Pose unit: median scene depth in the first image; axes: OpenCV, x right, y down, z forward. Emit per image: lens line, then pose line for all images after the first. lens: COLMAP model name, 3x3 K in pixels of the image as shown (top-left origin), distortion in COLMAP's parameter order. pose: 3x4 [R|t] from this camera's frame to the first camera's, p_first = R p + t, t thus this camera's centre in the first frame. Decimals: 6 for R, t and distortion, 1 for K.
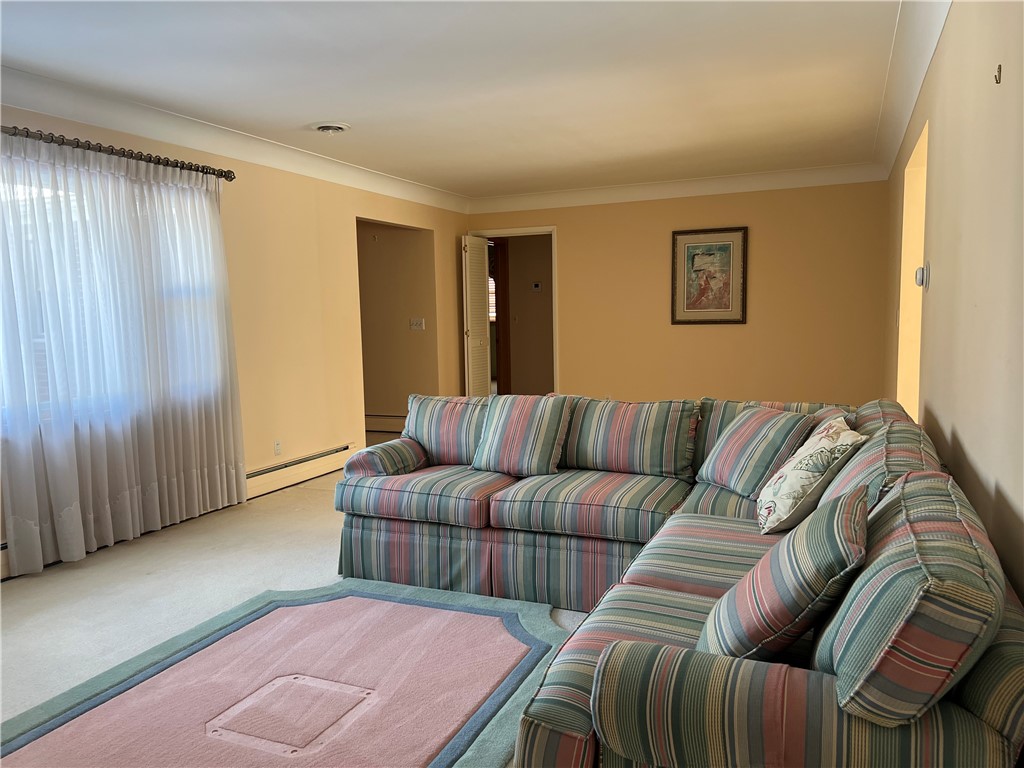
lens RADIAL K [[766.7, 0, 504.9], [0, 766.7, 385.4], [0, 0, 1]] dist [0.065150, -0.072402]
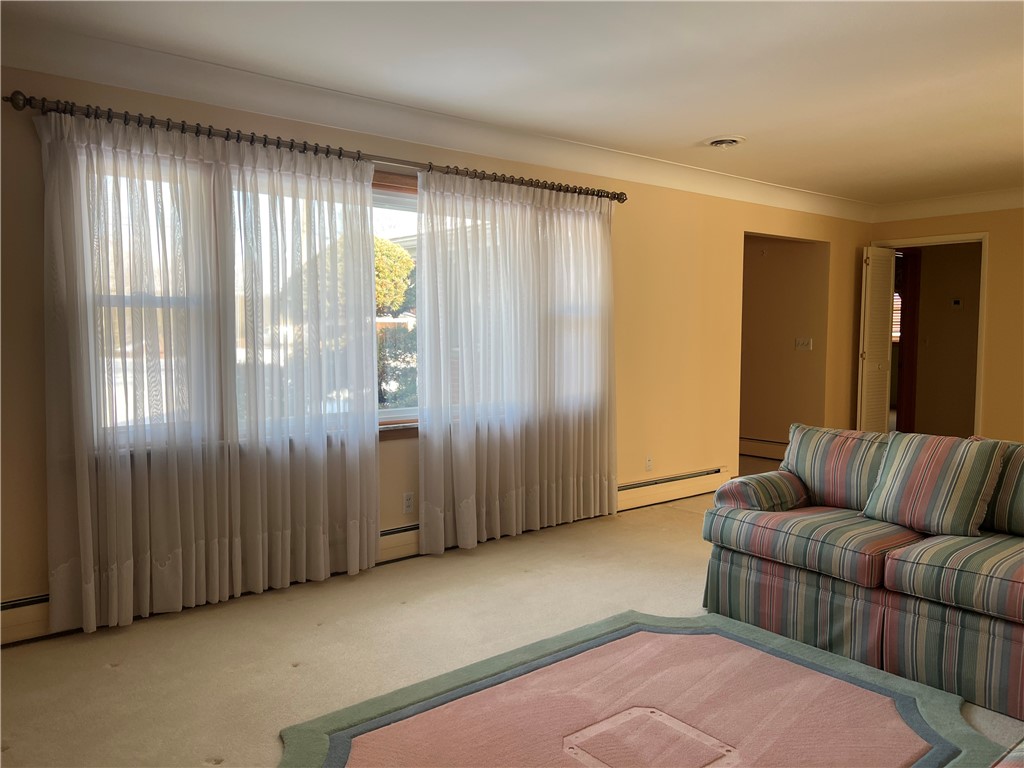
lens RADIAL K [[766.7, 0, 513.5], [0, 766.7, 380.3], [0, 0, 1]] dist [0.065150, -0.072402]
pose [[0.890584, 0.053729, -0.451635, -0.007873], [-0.065155, 0.997827, -0.009774, -0.010024], [0.450128, 0.038131, 0.892149, 0.033506]]
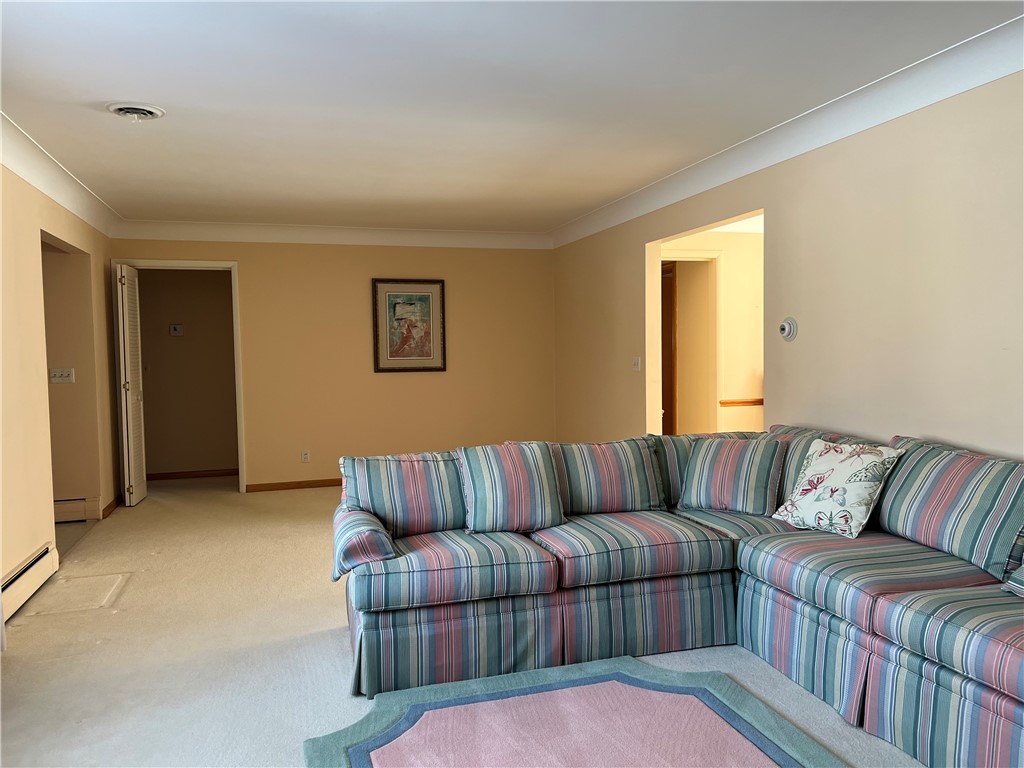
lens RADIAL K [[766.7, 0, 517.4], [0, 766.7, 384.2], [0, 0, 1]] dist [0.065150, -0.072402]
pose [[0.758235, -0.022387, 0.651597, -0.599175], [0.066369, 0.996869, -0.042981, -0.021012], [-0.648595, 0.075836, 0.757346, 0.292617]]
